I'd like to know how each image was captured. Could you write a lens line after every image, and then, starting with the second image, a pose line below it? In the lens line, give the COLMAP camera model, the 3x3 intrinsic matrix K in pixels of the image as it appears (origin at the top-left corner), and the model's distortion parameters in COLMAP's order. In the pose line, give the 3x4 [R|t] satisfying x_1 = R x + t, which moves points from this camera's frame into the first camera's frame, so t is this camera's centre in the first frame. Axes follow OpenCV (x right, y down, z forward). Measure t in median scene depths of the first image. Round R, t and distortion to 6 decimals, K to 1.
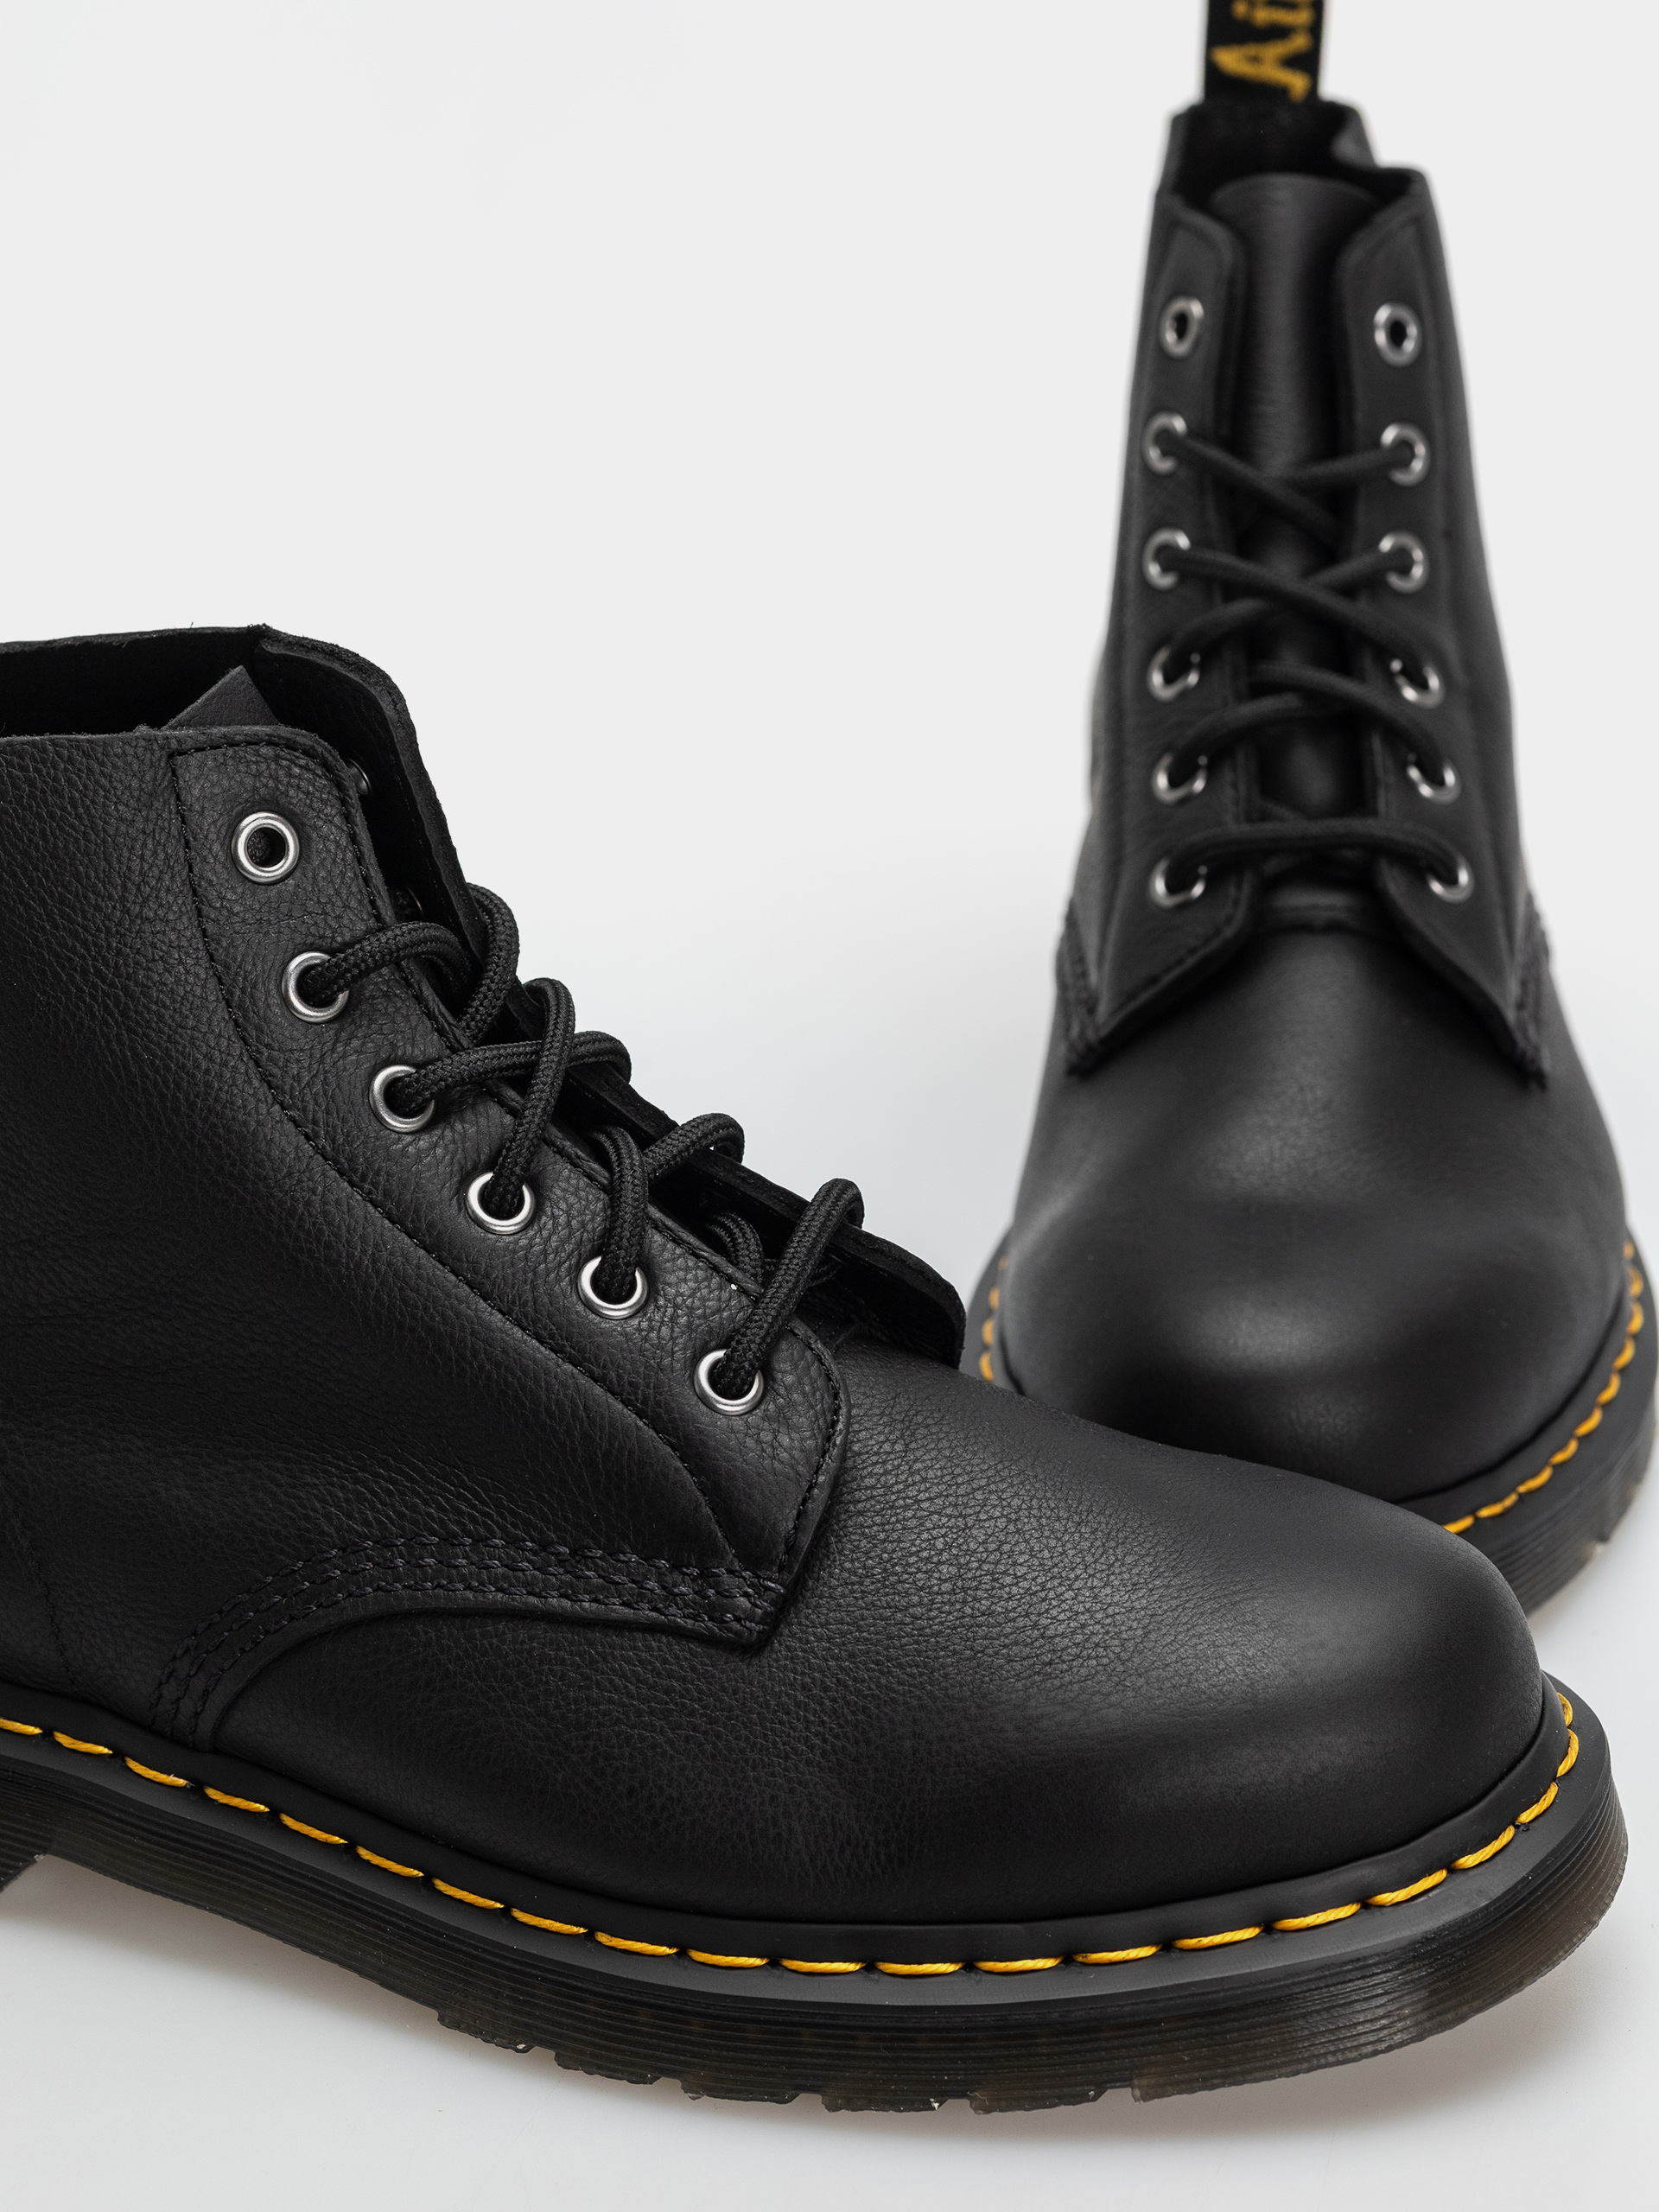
lens RADIAL K [[5339.1, 0, 827.3], [0, 5339.1, 1103.3], [0, 0, 1]] dist [-0.127152, 0.000000]
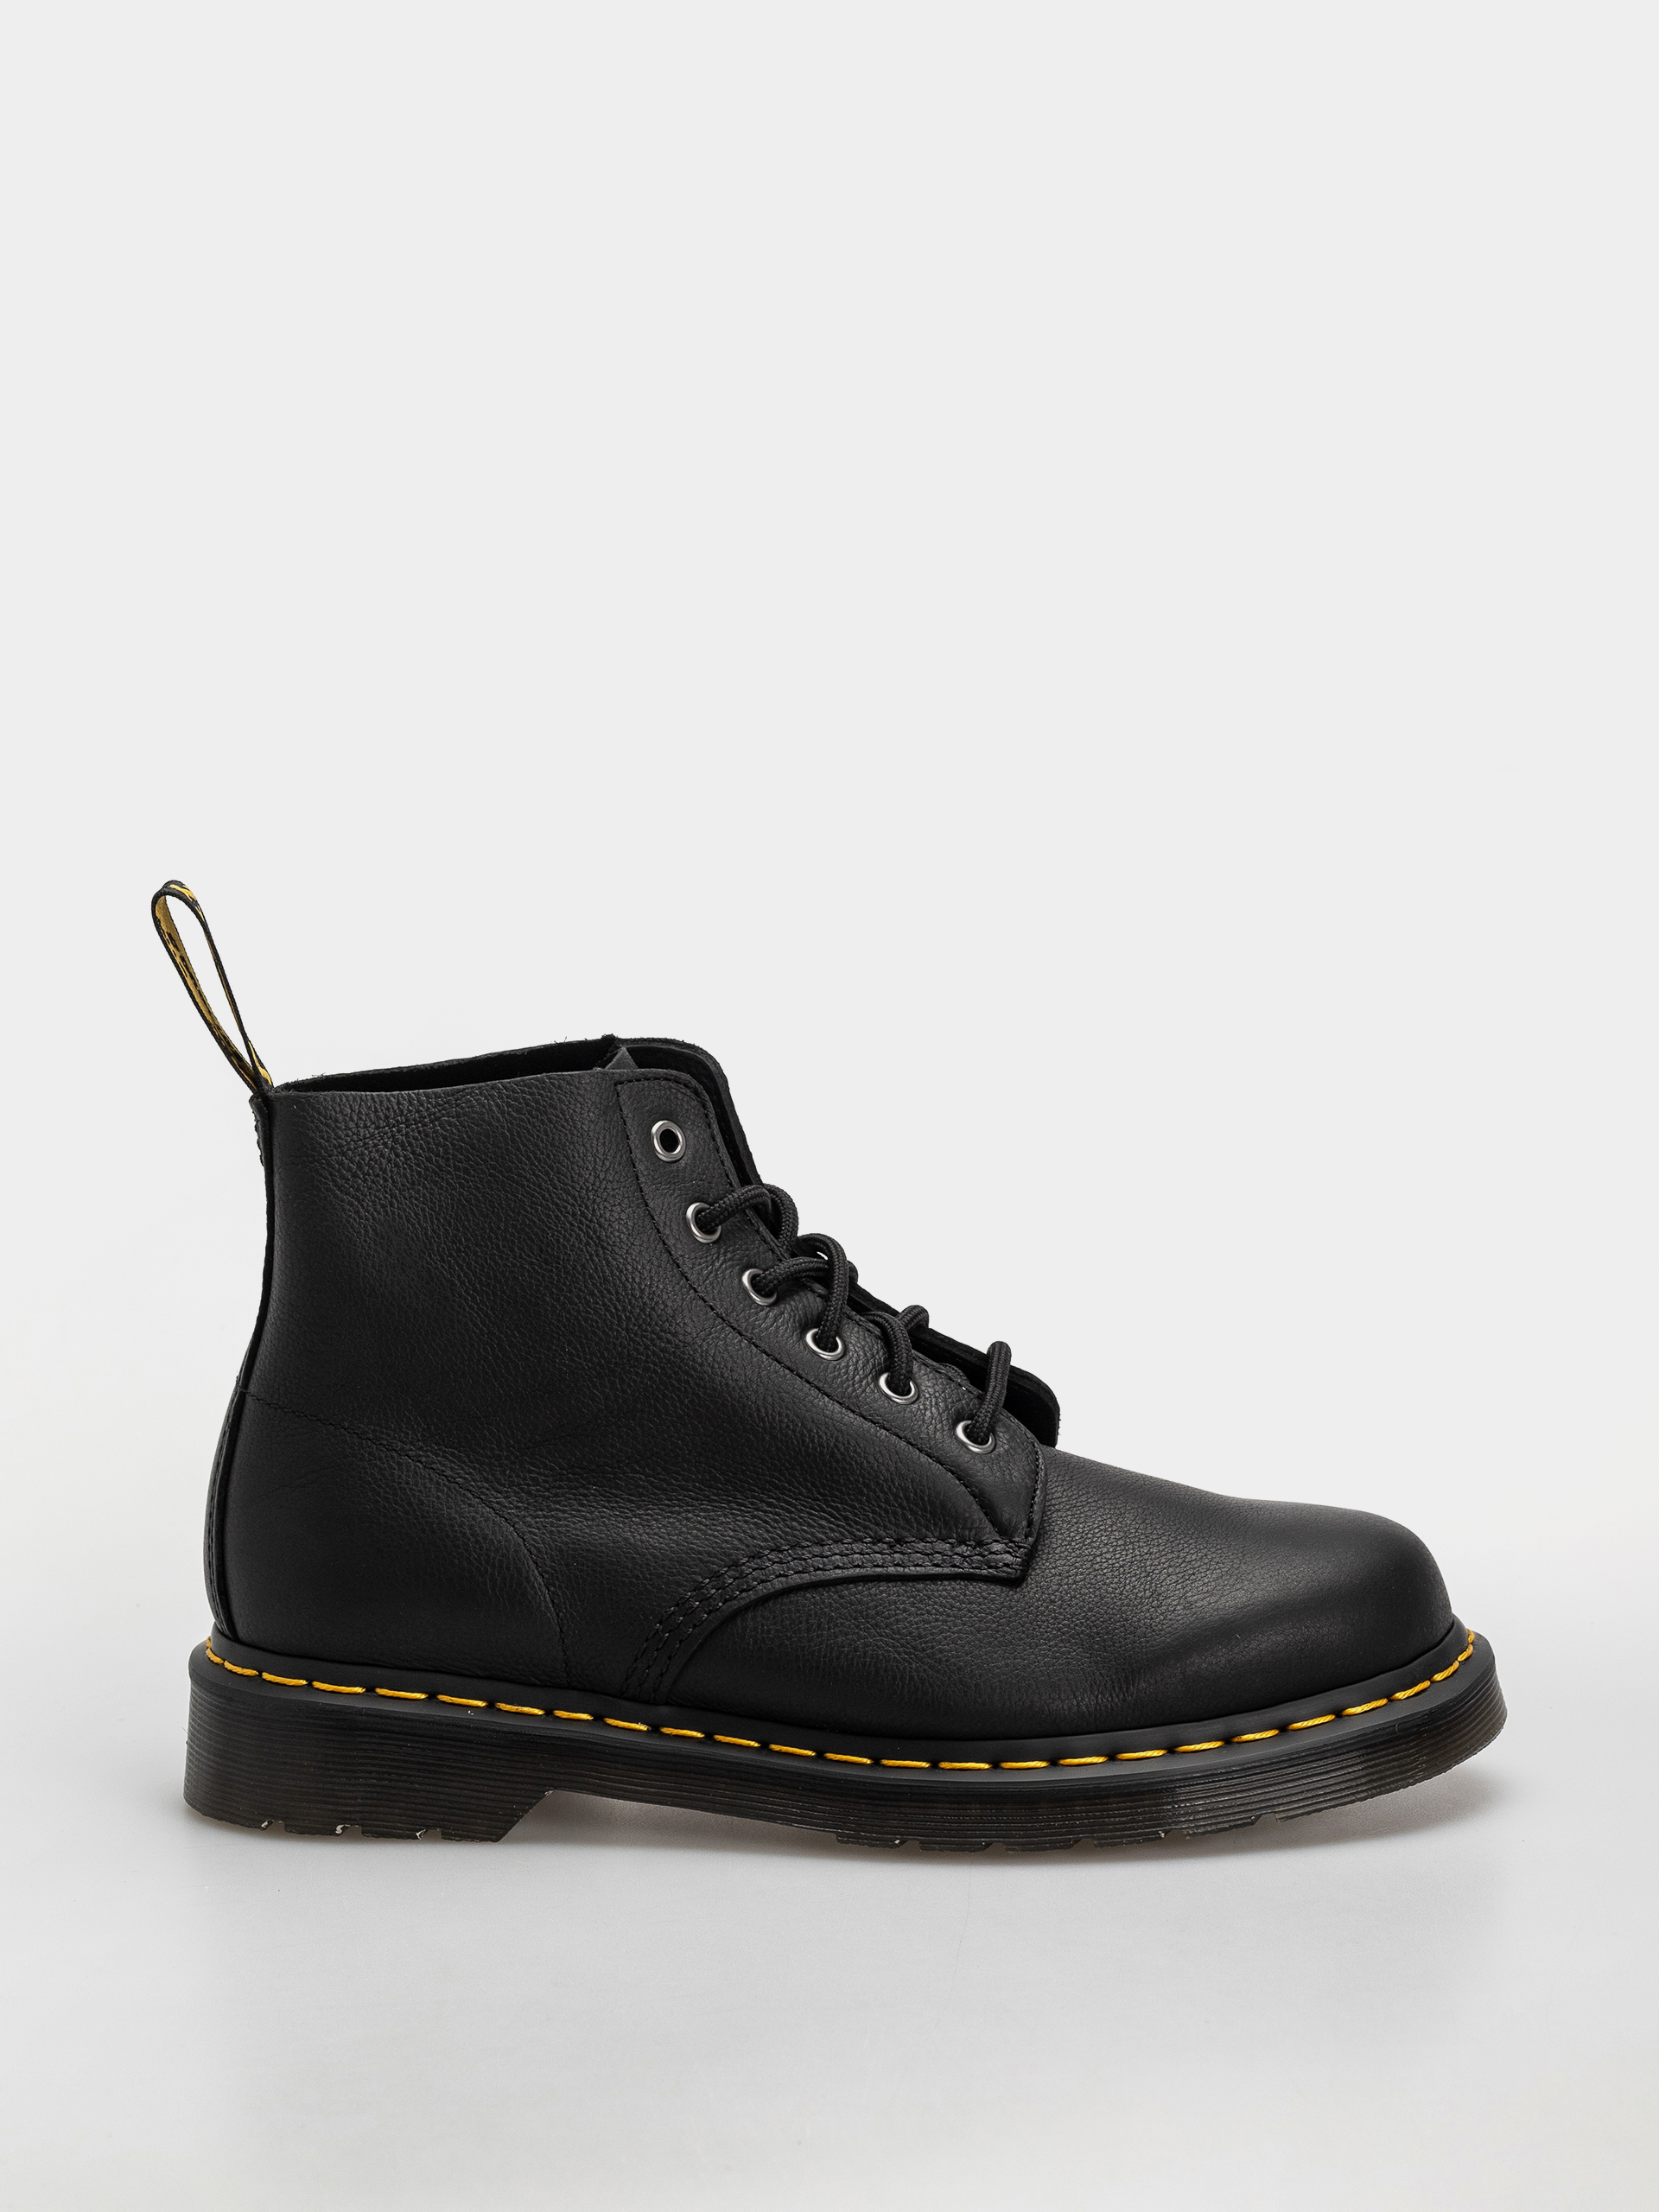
lens RADIAL K [[5339.1, 0, 831.0], [0, 5339.1, 1106.0], [0, 0, 1]] dist [-0.127152, 0.000000]
pose [[0.968874, -0.042295, 0.243914, -0.461615], [0.102045, 0.965928, -0.237846, 0.342540], [-0.225543, 0.255333, 0.940178, -0.579148]]
